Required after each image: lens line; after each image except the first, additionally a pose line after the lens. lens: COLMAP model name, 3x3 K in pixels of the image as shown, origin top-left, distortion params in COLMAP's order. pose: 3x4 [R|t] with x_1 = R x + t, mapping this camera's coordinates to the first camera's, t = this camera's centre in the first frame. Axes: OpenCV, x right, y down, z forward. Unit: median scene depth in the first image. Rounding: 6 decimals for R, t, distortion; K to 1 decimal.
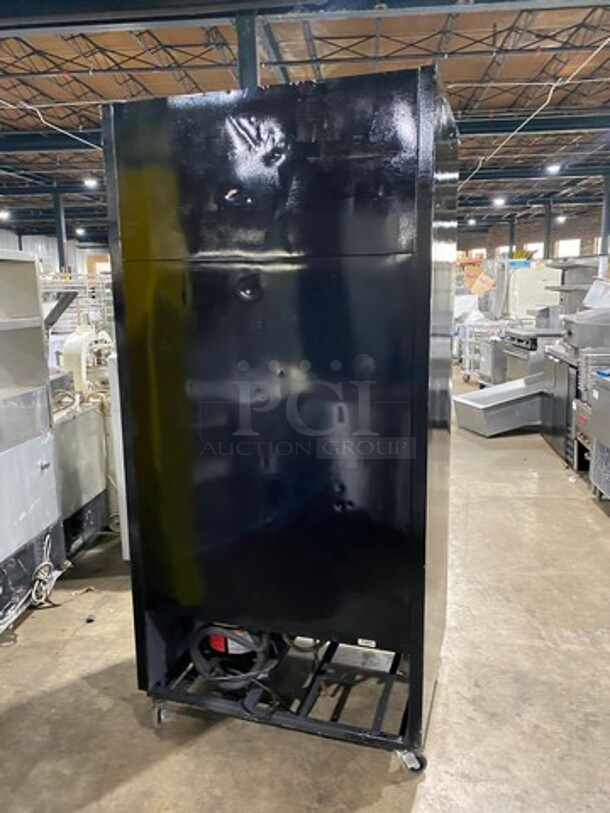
lens RADIAL K [[594.9, 0, 308.6], [0, 594.9, 403.9], [0, 0, 1]] dist [0.010959, -0.002057]
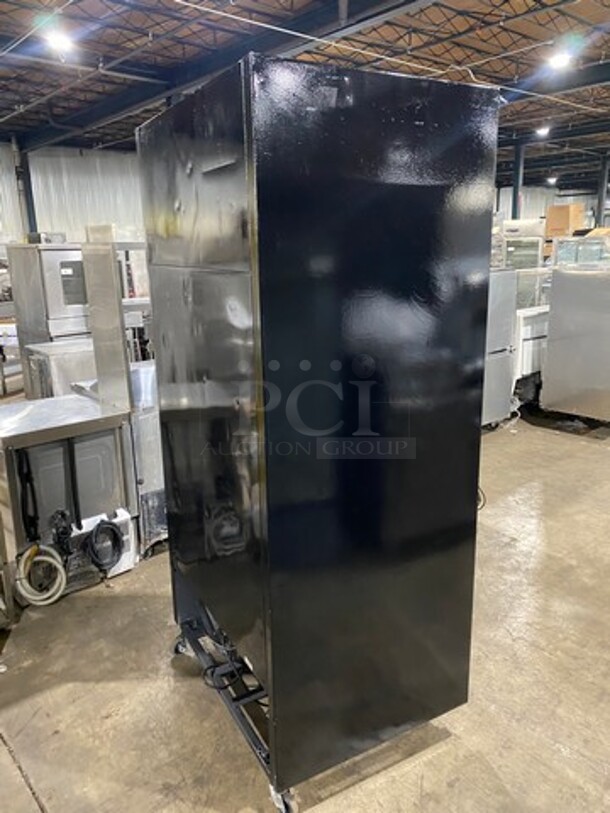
lens RADIAL K [[594.9, 0, 308.6], [0, 594.9, 403.9], [0, 0, 1]] dist [0.010959, -0.002057]
pose [[0.744956, 0.169195, -0.645302, 0.126328], [-0.118861, 0.985489, 0.121174, -0.025894], [0.656440, -0.013568, 0.754256, 0.057070]]
